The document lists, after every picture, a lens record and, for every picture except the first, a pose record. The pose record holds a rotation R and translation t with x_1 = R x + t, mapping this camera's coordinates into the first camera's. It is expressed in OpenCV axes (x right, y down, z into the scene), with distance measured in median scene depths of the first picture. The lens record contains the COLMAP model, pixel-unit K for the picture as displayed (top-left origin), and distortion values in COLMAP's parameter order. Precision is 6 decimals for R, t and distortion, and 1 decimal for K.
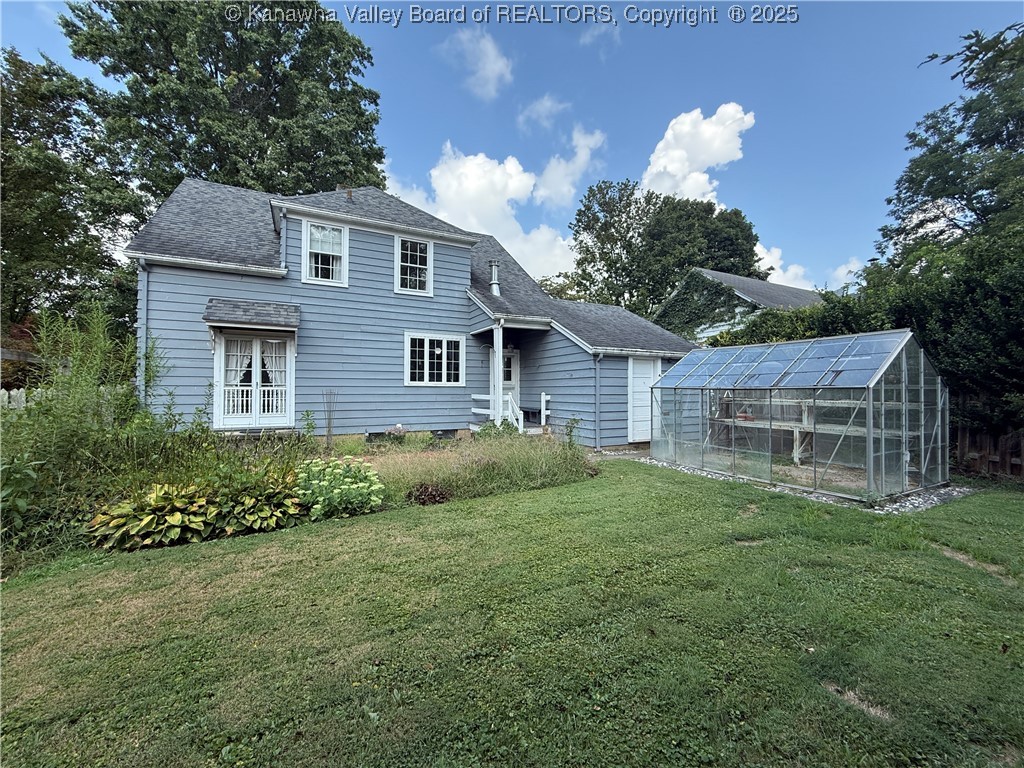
lens RADIAL K [[412.4, 0, 508.1], [0, 412.4, 384.5], [0, 0, 1]] dist [0.000337, -0.001083]
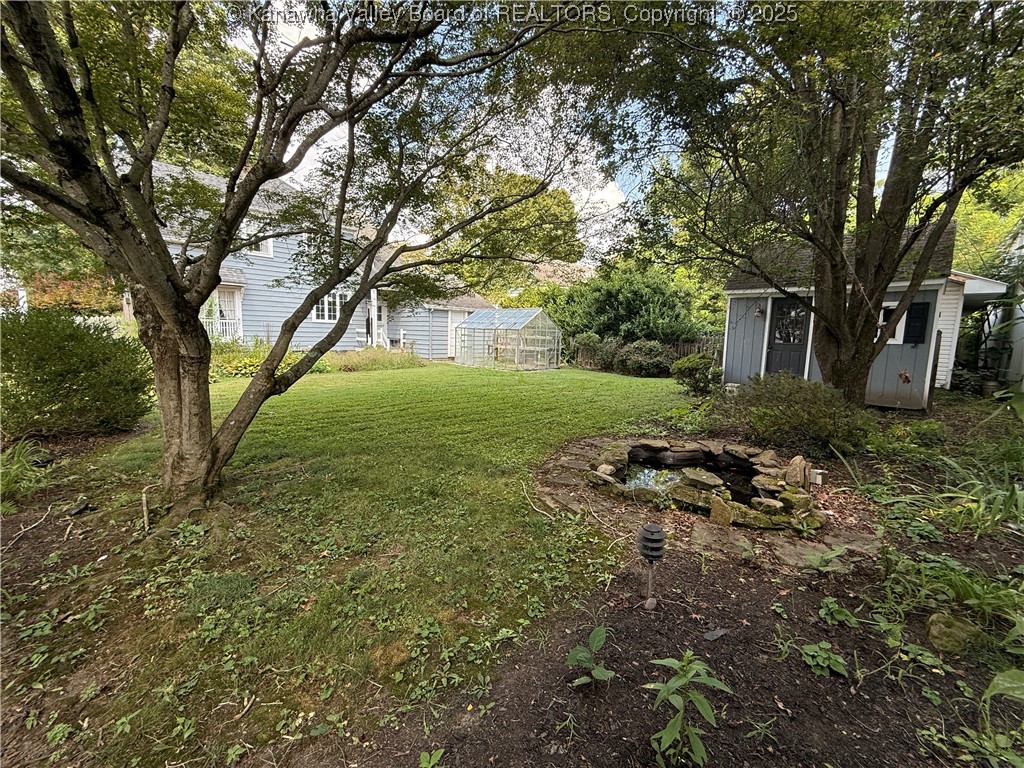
lens RADIAL K [[412.4, 0, 511.1], [0, 412.4, 382.2], [0, 0, 1]] dist [0.000337, -0.001083]
pose [[0.949857, -0.009822, 0.312532, -0.020246], [-0.033802, 0.990424, 0.133857, -0.005791], [-0.310854, -0.137709, 0.940429, -0.778246]]
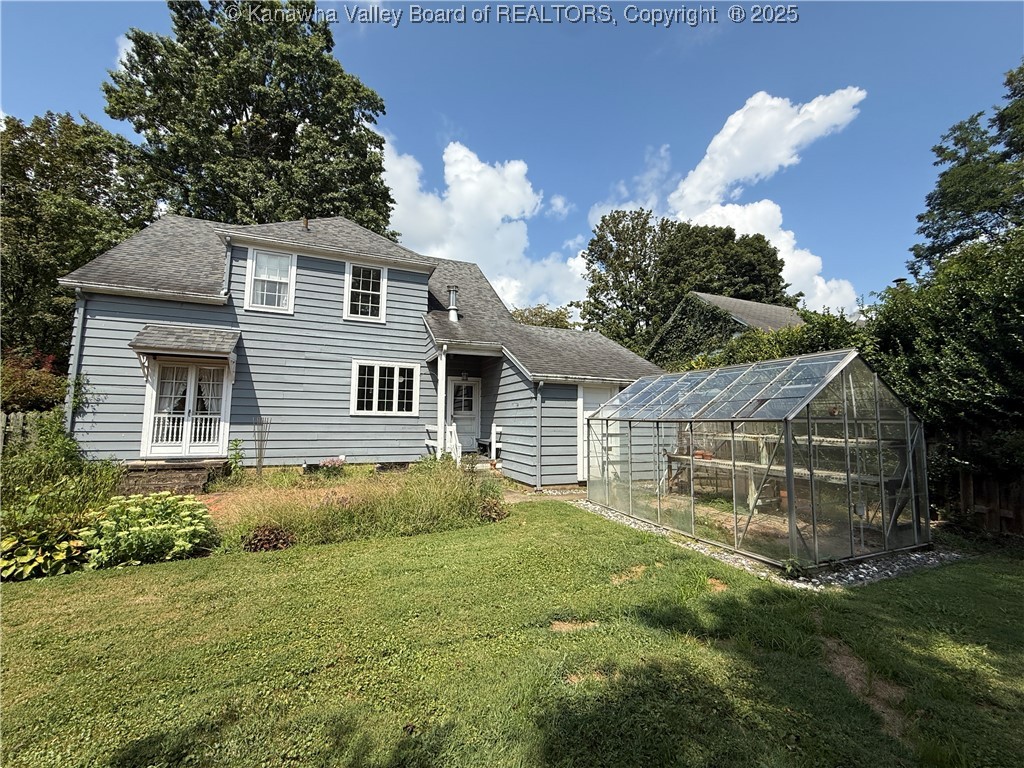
lens RADIAL K [[412.4, 0, 508.5], [0, 412.4, 381.0], [0, 0, 1]] dist [0.000337, -0.001083]
pose [[0.996013, 0.001044, -0.089201, 0.198229], [-0.008527, 0.996468, -0.083544, 0.001287], [0.088799, 0.083971, 0.992504, 0.076998]]
